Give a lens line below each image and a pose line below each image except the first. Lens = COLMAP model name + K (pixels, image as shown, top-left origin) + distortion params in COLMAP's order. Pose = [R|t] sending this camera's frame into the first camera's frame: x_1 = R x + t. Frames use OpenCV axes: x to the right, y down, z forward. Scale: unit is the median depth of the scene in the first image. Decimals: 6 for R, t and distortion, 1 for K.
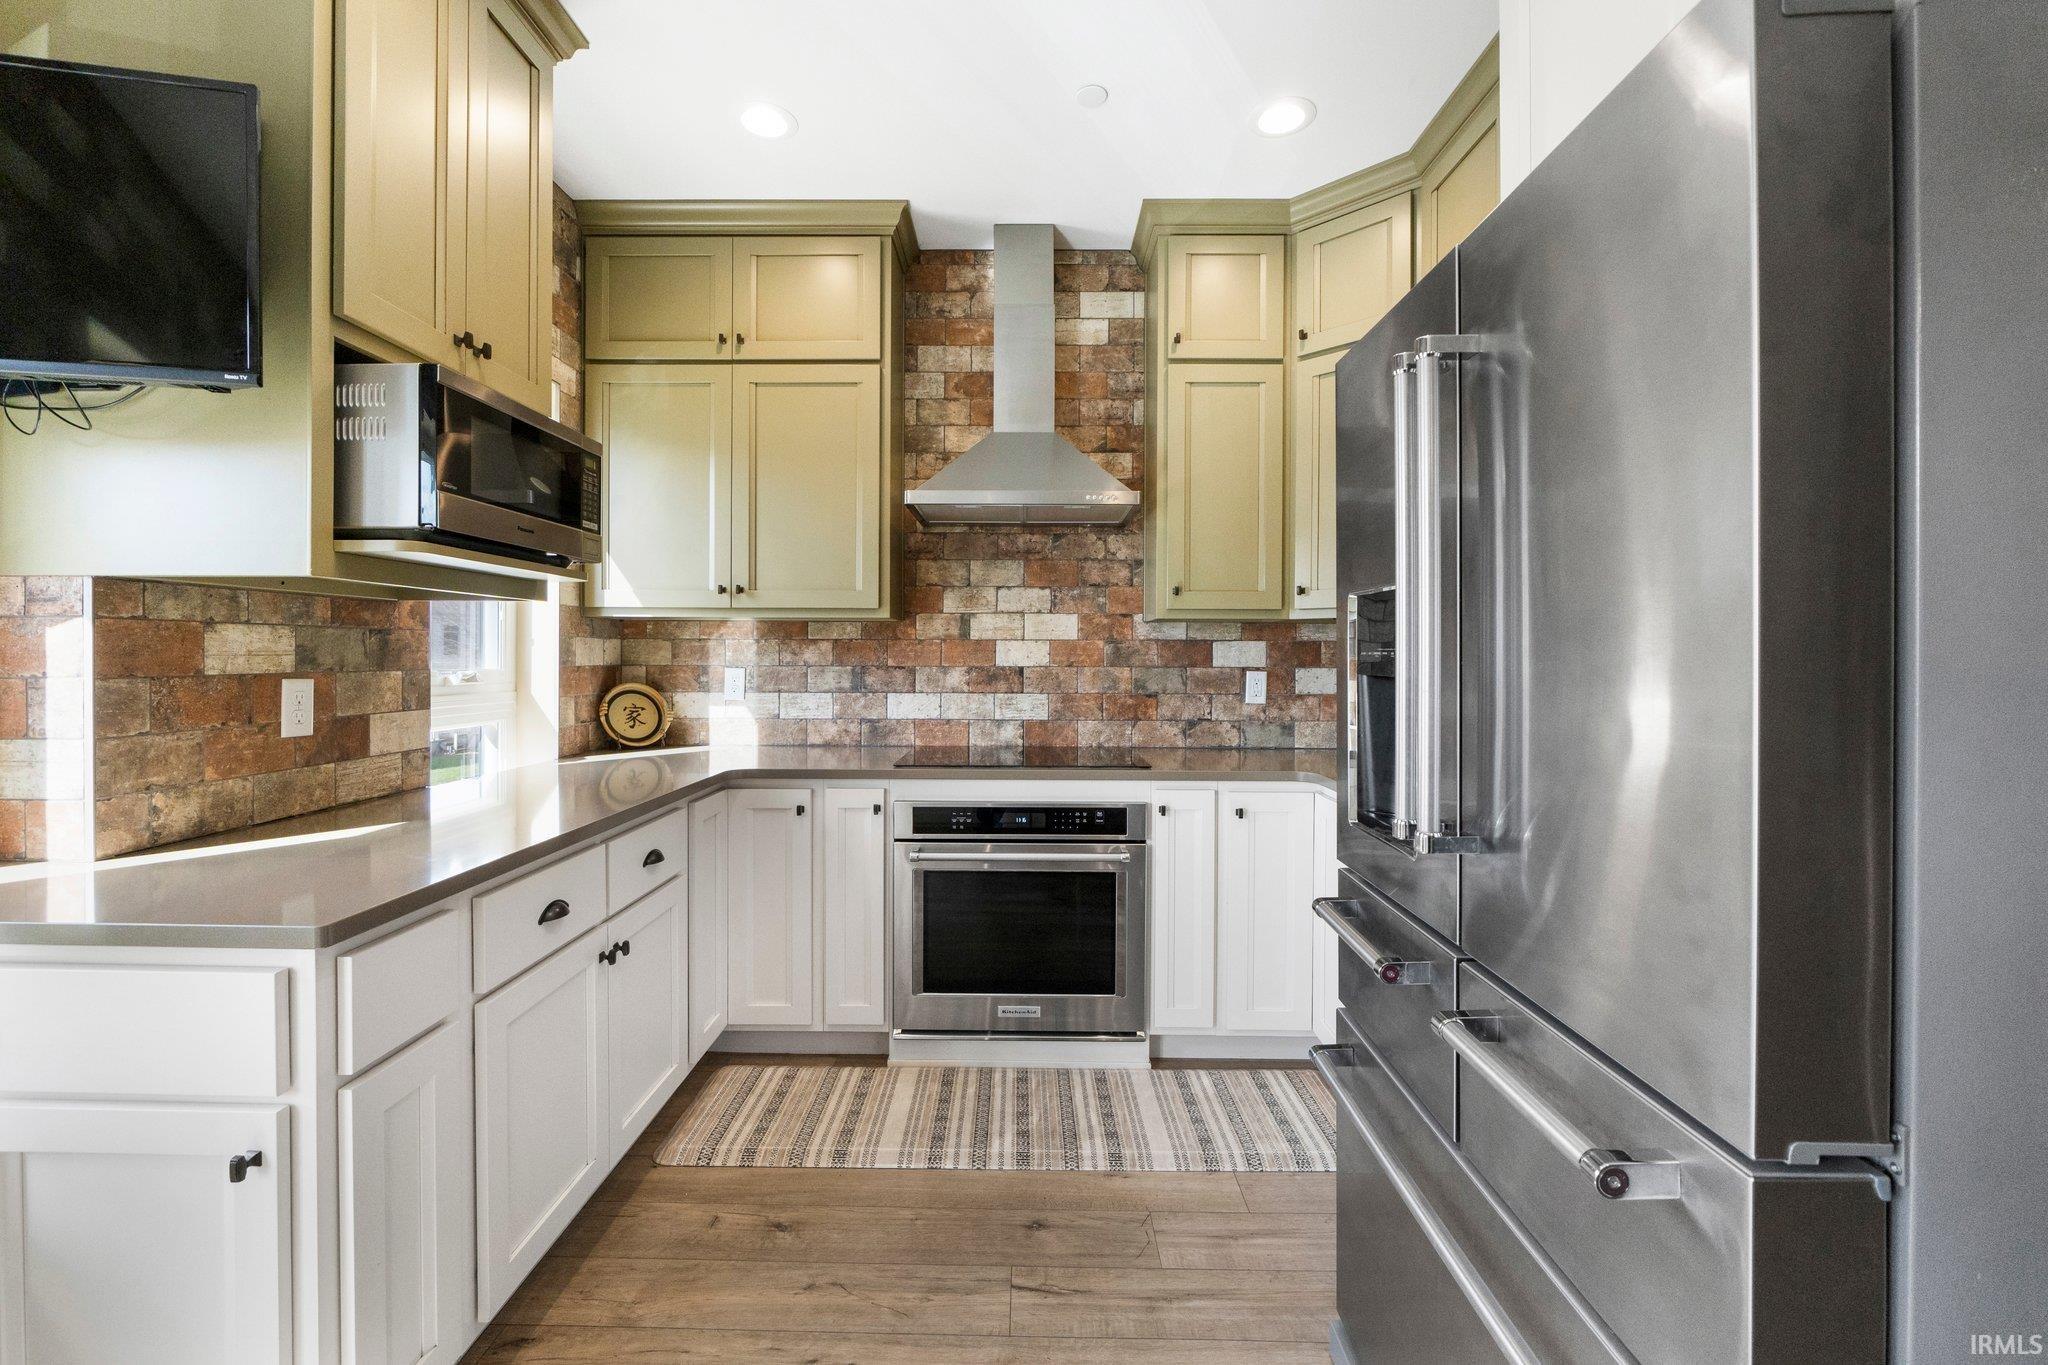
lens RADIAL K [[861.2, 0, 1015.9], [0, 861.2, 650.2], [0, 0, 1]] dist [-0.003165, -0.000270]
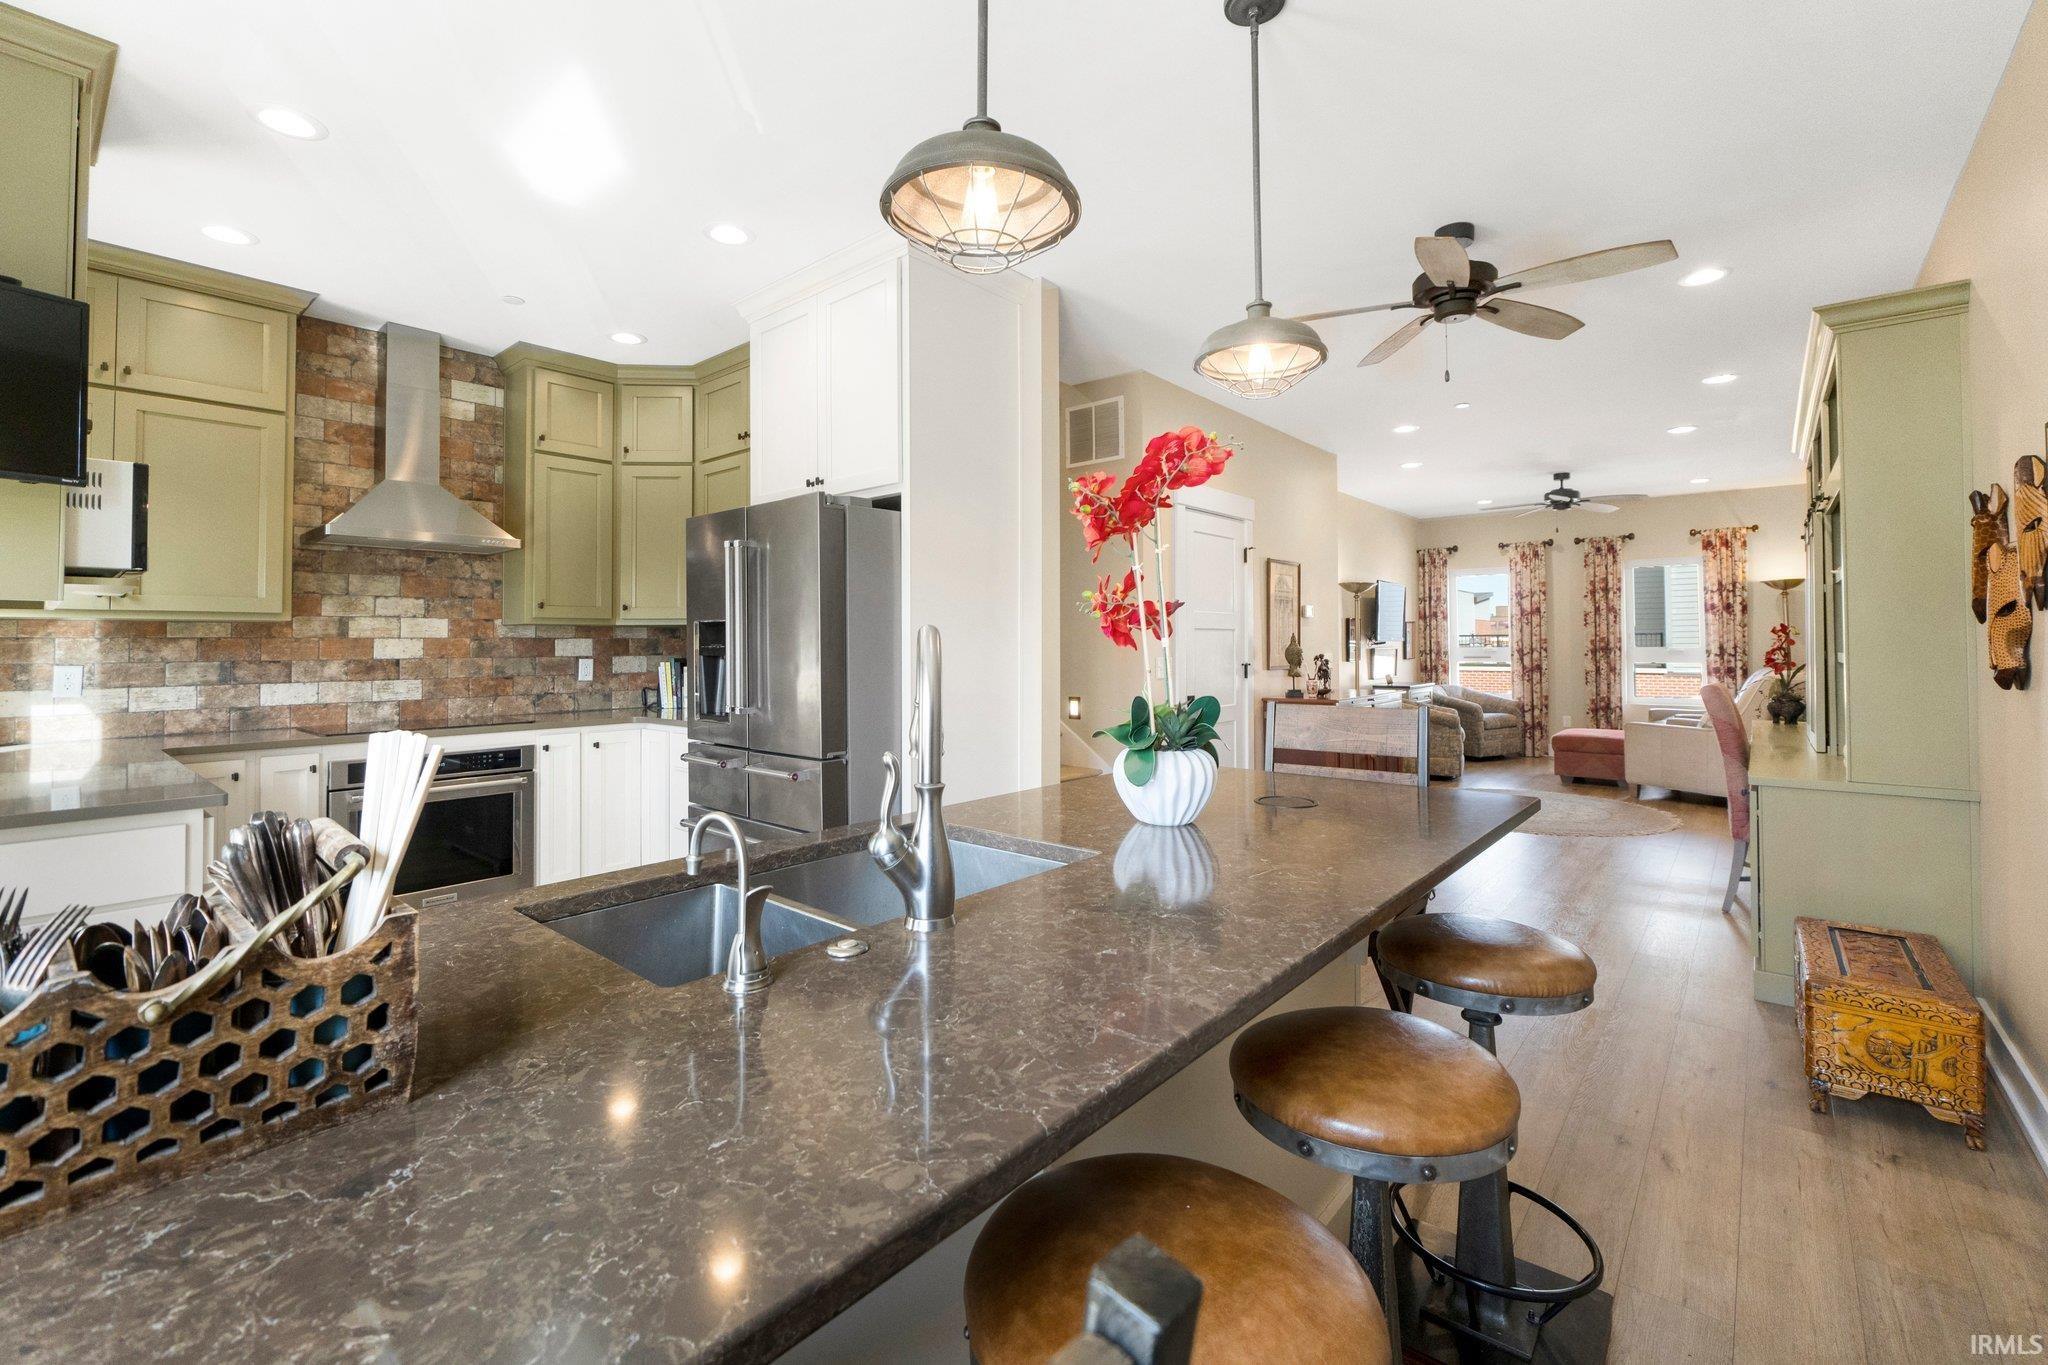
lens RADIAL K [[861.2, 0, 1015.9], [0, 861.2, 650.2], [0, 0, 1]] dist [-0.003165, -0.000270]
pose [[0.646247, -0.012461, 0.763027, -0.376552], [0.005188, 0.999915, 0.011936, -0.004479], [-0.763111, -0.003755, 0.646256, -0.529407]]
